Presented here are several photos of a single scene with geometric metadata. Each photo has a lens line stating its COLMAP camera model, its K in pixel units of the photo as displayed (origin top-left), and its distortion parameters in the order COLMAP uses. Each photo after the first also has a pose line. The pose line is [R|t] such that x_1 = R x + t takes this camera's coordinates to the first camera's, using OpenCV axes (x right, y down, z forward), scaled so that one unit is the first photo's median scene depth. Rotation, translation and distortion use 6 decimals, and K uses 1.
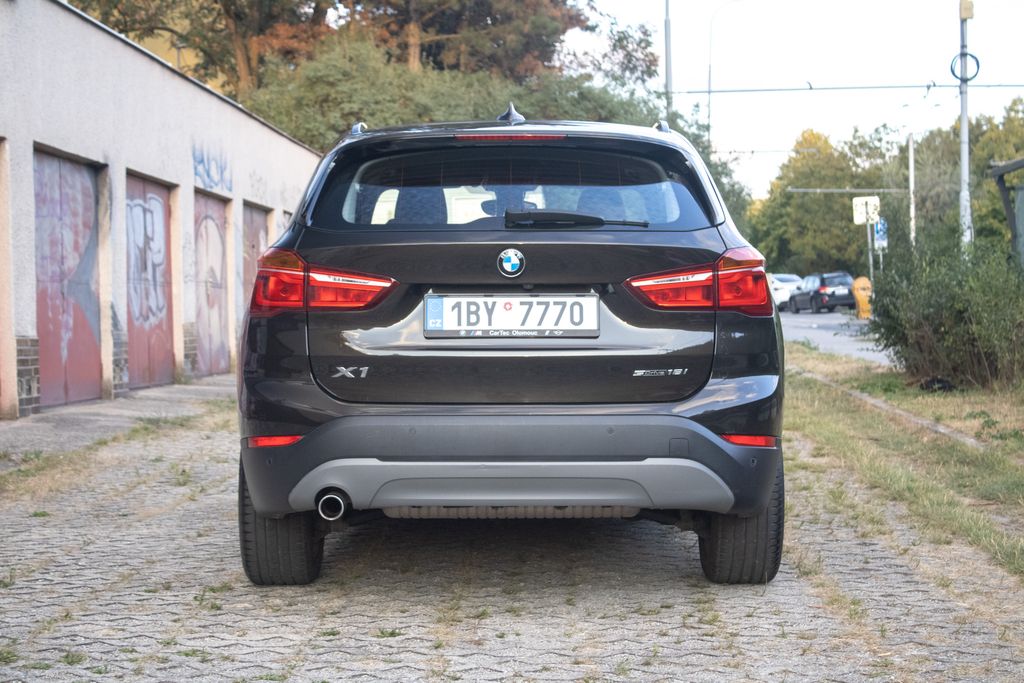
lens RADIAL K [[2057.7, 0, 512.0], [0, 2057.7, 341.5], [0, 0, 1]] dist [0.041123, 0.238987]
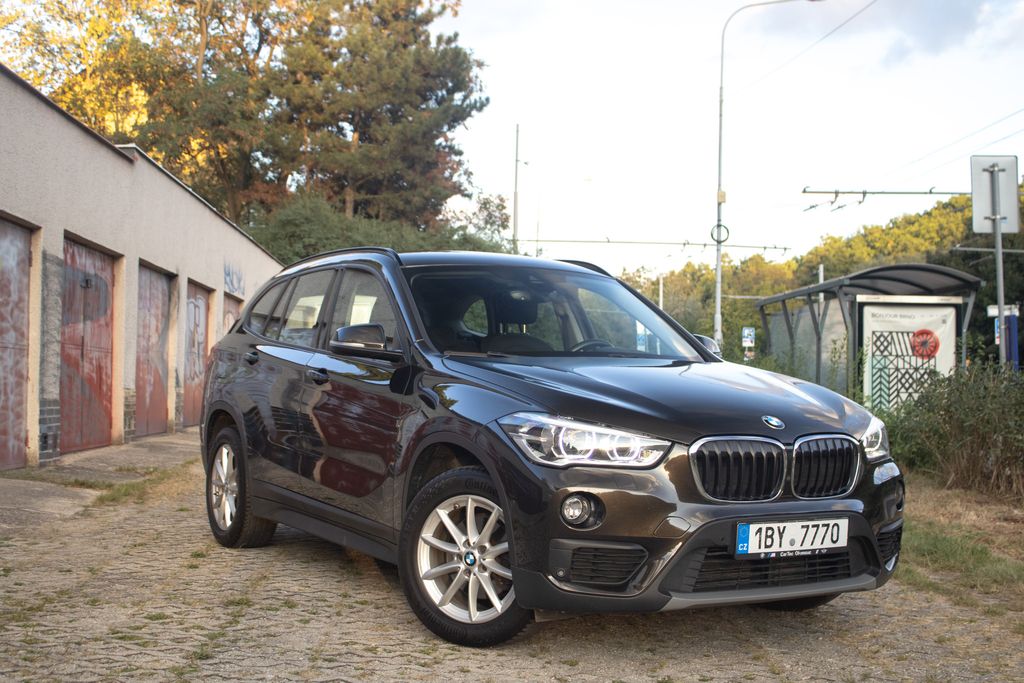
lens RADIAL K [[1389.2, 0, 512.0], [0, 1389.2, 341.5], [0, 0, 1]] dist [-0.047326, 0.092102]
pose [[0.994631, 0.037301, 0.096524, -0.026864], [-0.032965, 0.998391, -0.046127, 0.000175], [-0.098090, 0.042698, 0.994261, -0.007749]]
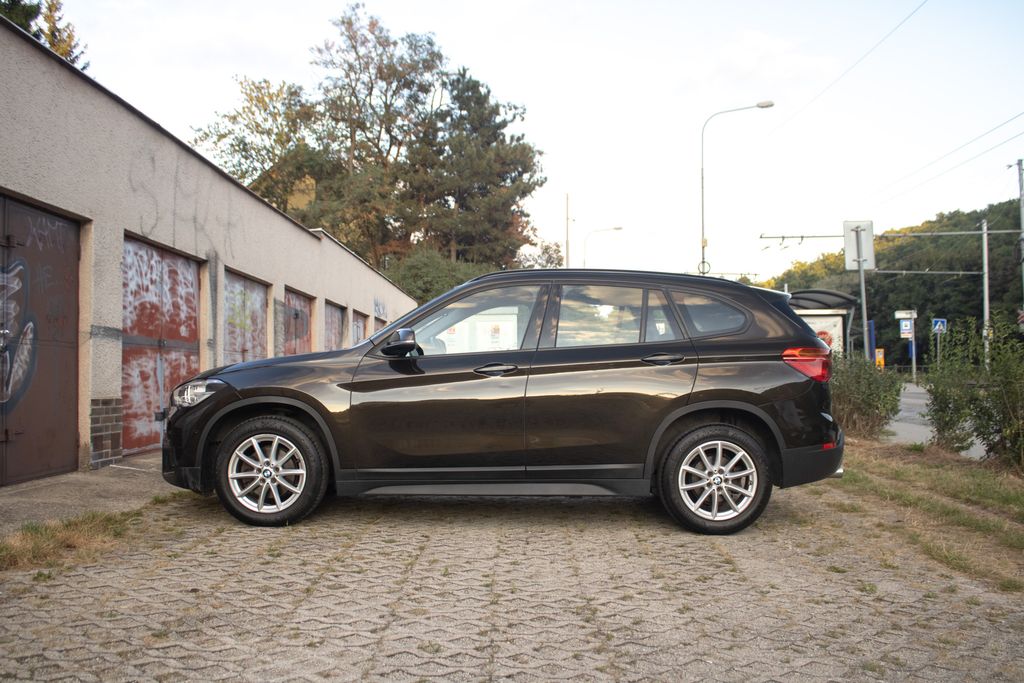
lens RADIAL K [[1011.7, 0, 512.0], [0, 1011.7, 341.5], [0, 0, 1]] dist [-0.108516, 0.011169]
pose [[0.999235, 0.013937, 0.036551, -0.026374], [-0.012228, 0.998840, -0.046572, 0.002160], [-0.037157, 0.046089, 0.998246, -0.079590]]
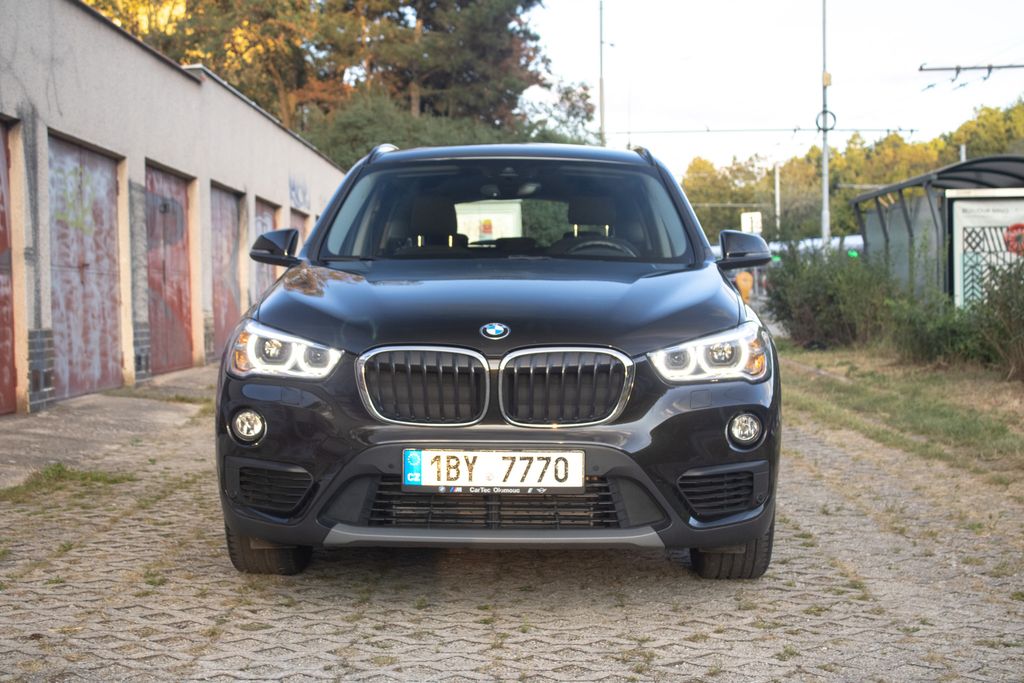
lens RADIAL K [[1654.9, 0, 512.0], [0, 1654.9, 341.5], [0, 0, 1]] dist [0.003378, 0.115185]
pose [[0.999308, 0.001644, 0.037168, -0.027505], [-0.002083, 0.999929, 0.011757, 0.002258], [-0.037146, -0.011826, 0.999240, -0.089299]]
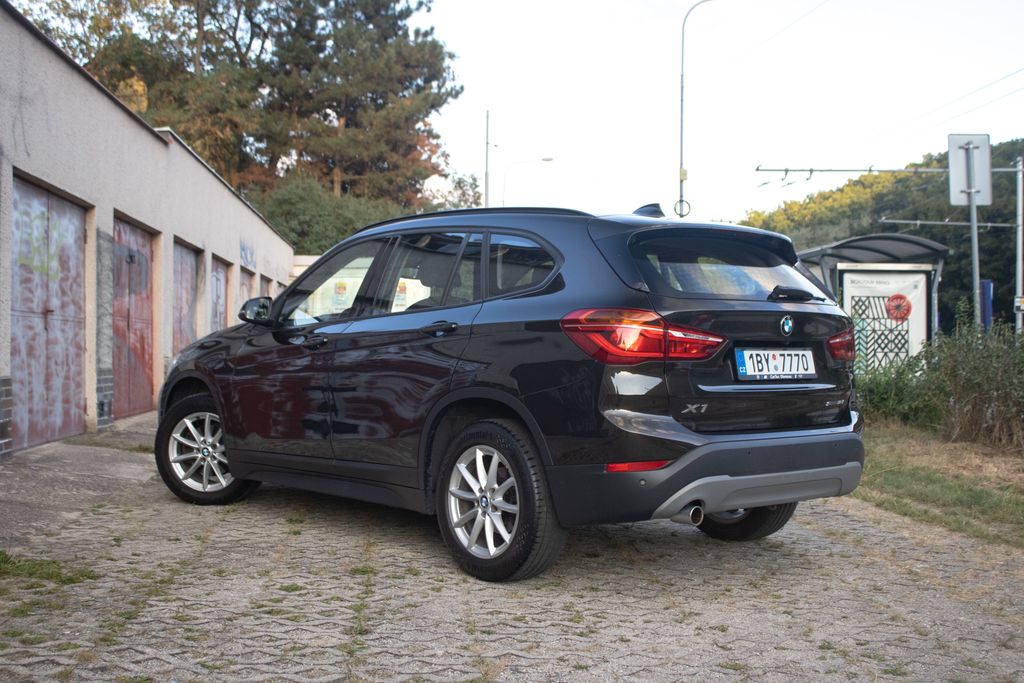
lens RADIAL K [[1245.6, 0, 512.0], [0, 1245.6, 341.5], [0, 0, 1]] dist [-0.080743, 0.137623]
pose [[0.990427, 0.023084, 0.136091, -0.046860], [-0.020554, 0.999589, -0.019966, -0.000514], [-0.136496, 0.016978, 0.990495, 0.010256]]
